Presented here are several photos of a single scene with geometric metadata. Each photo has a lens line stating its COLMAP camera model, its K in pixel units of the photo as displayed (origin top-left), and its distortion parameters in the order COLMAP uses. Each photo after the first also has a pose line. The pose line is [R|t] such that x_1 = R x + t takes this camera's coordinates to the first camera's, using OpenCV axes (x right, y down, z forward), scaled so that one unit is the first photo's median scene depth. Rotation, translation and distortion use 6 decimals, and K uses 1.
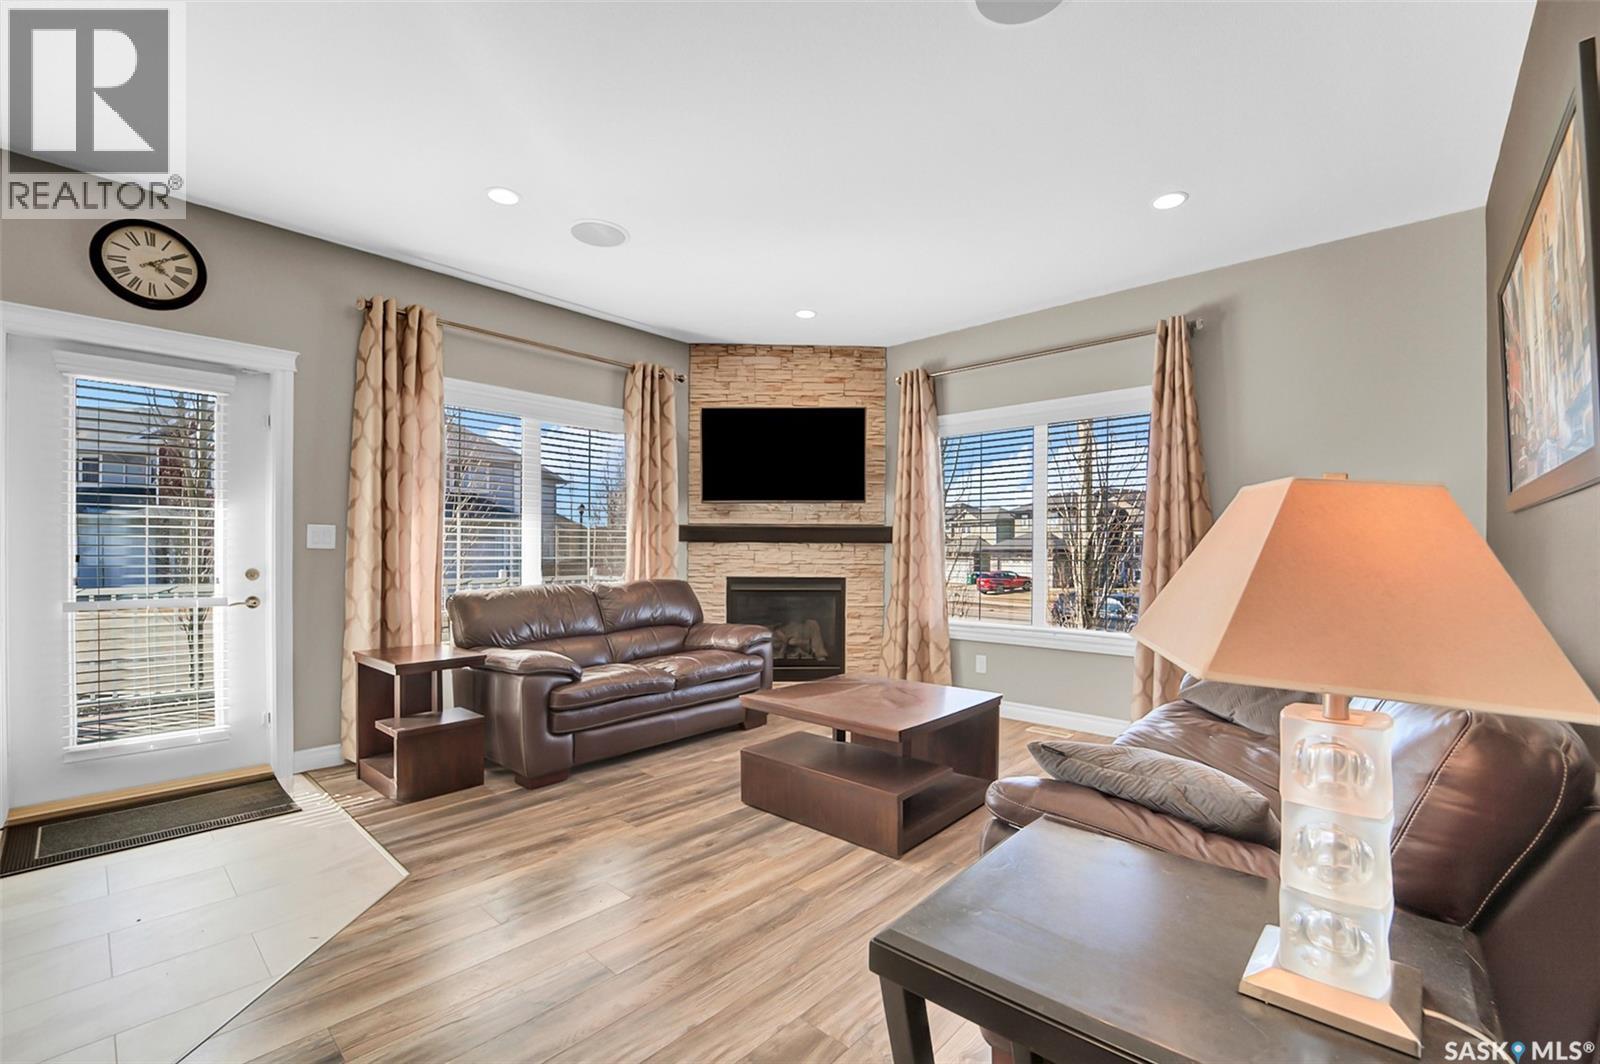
lens RADIAL K [[672.9, 0, 806.8], [0, 672.9, 549.5], [0, 0, 1]] dist [-0.000851, -0.000056]
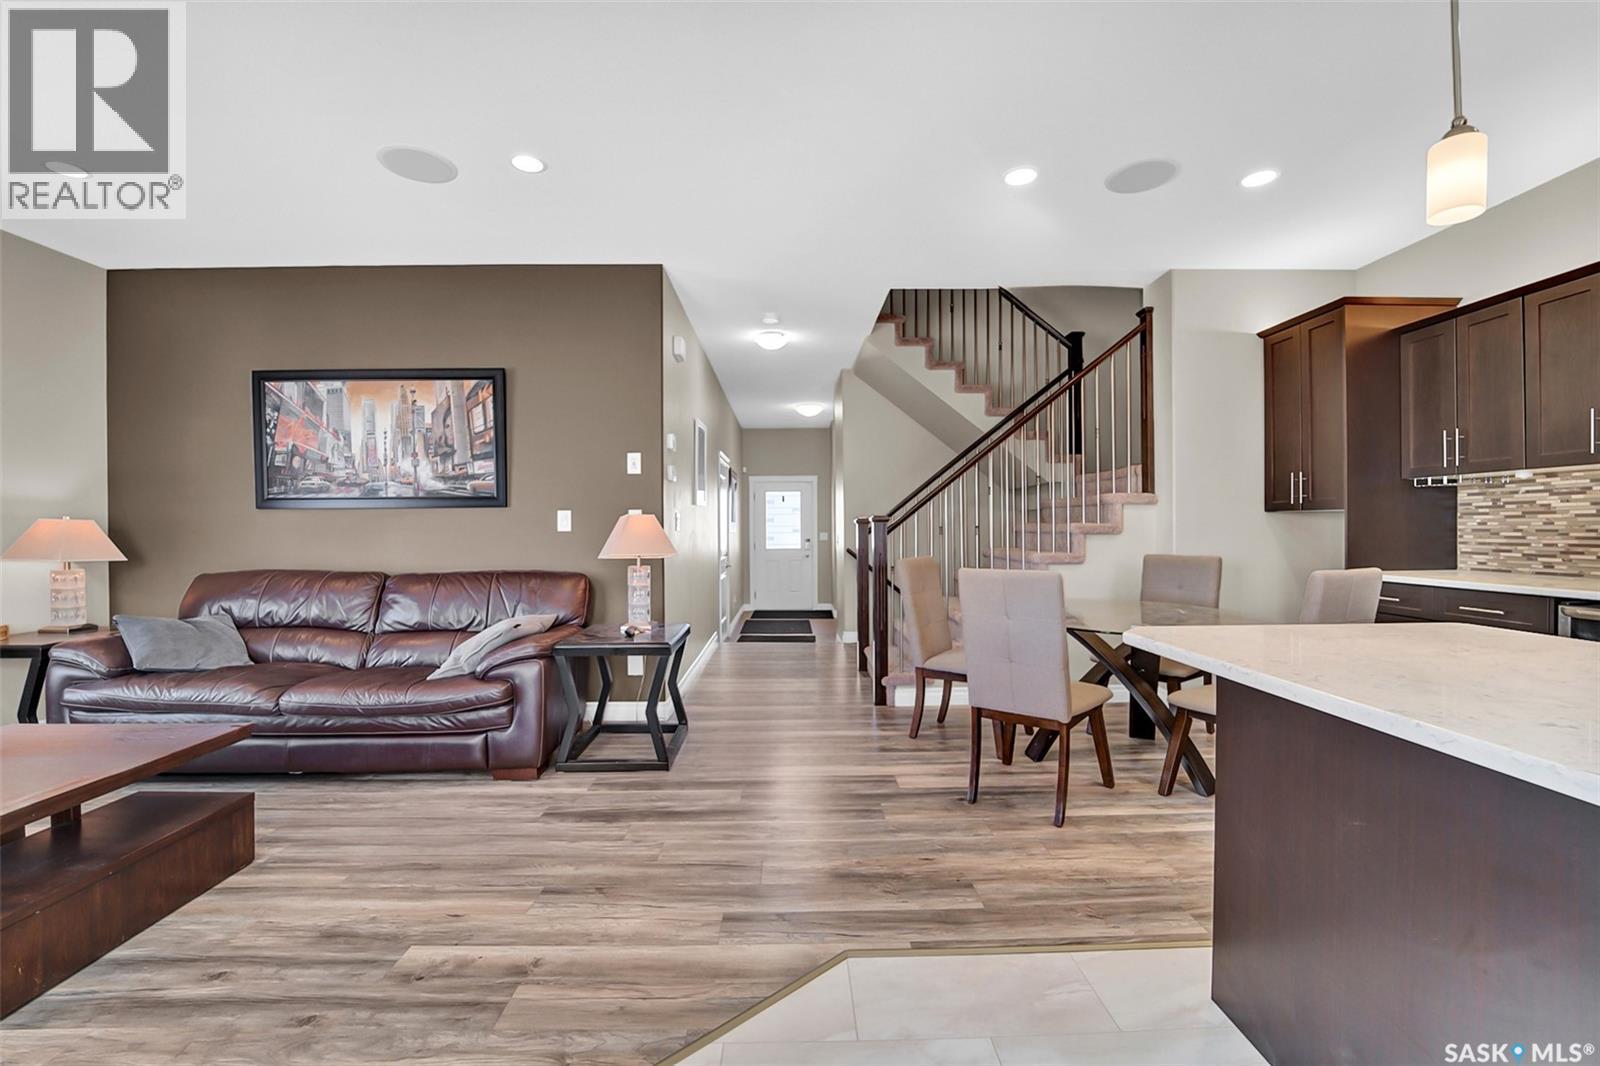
lens RADIAL K [[667.0, 0, 802.8], [0, 667.0, 535.9], [0, 0, 1]] dist [-0.021766, -0.000203]
pose [[-0.682586, -0.007942, 0.730762, -0.518894], [0.001549, 0.999923, 0.012314, -0.001320], [-0.730803, 0.009537, -0.682521, 0.522803]]
